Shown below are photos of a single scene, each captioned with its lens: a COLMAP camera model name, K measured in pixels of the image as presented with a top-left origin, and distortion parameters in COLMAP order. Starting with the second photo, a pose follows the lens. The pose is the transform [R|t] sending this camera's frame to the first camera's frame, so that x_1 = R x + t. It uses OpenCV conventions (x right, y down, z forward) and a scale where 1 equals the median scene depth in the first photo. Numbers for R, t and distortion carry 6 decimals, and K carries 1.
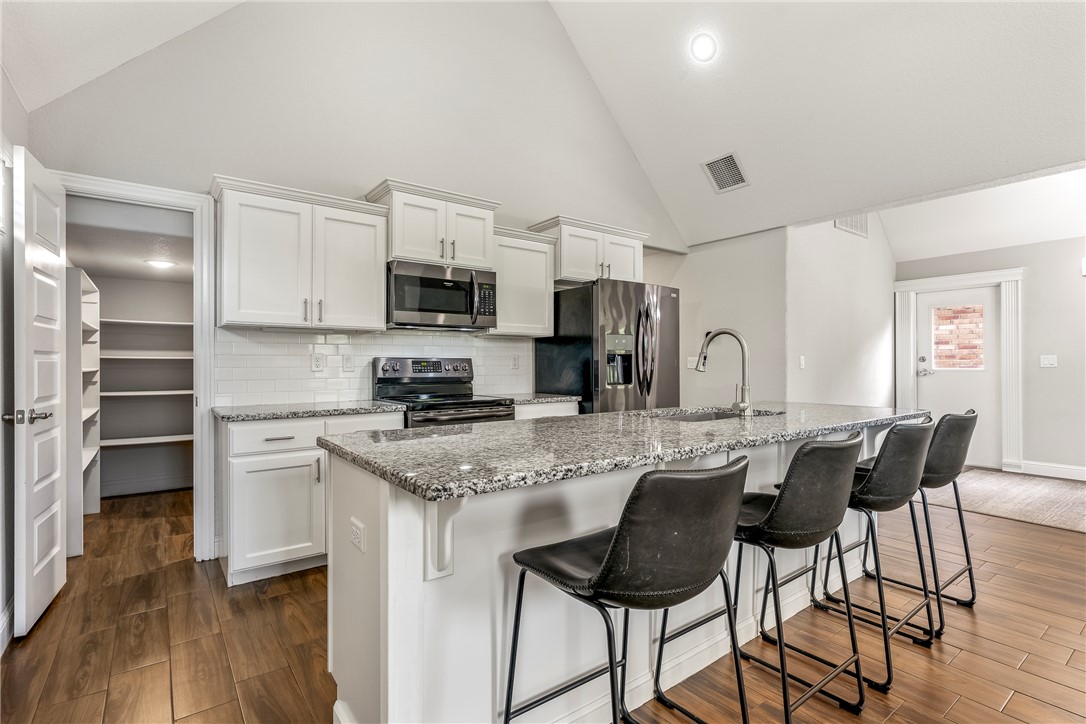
lens RADIAL K [[525.6, 0, 547.3], [0, 525.6, 365.0], [0, 0, 1]] dist [0.023582, 0.000296]
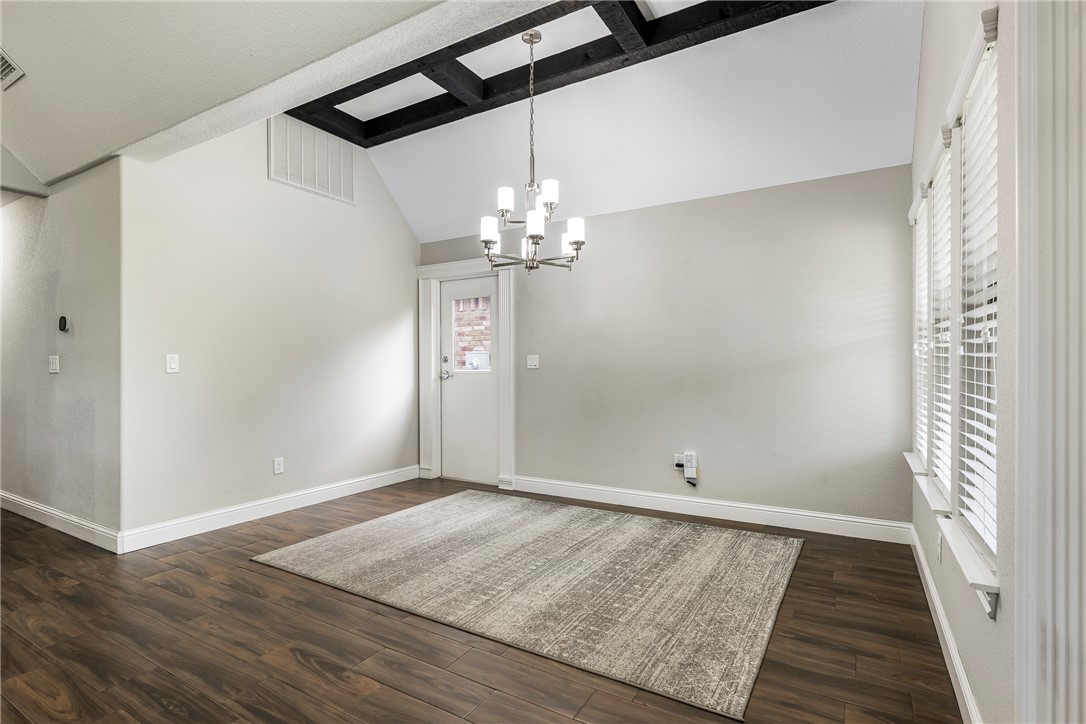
lens RADIAL K [[526.0, 0, 541.8], [0, 526.0, 369.3], [0, 0, 1]] dist [-0.002413, -0.000335]
pose [[0.931541, -0.004938, 0.363604, 0.860102], [0.002950, 0.999978, 0.006021, -0.000336], [-0.363625, -0.004536, 0.931534, 0.258601]]
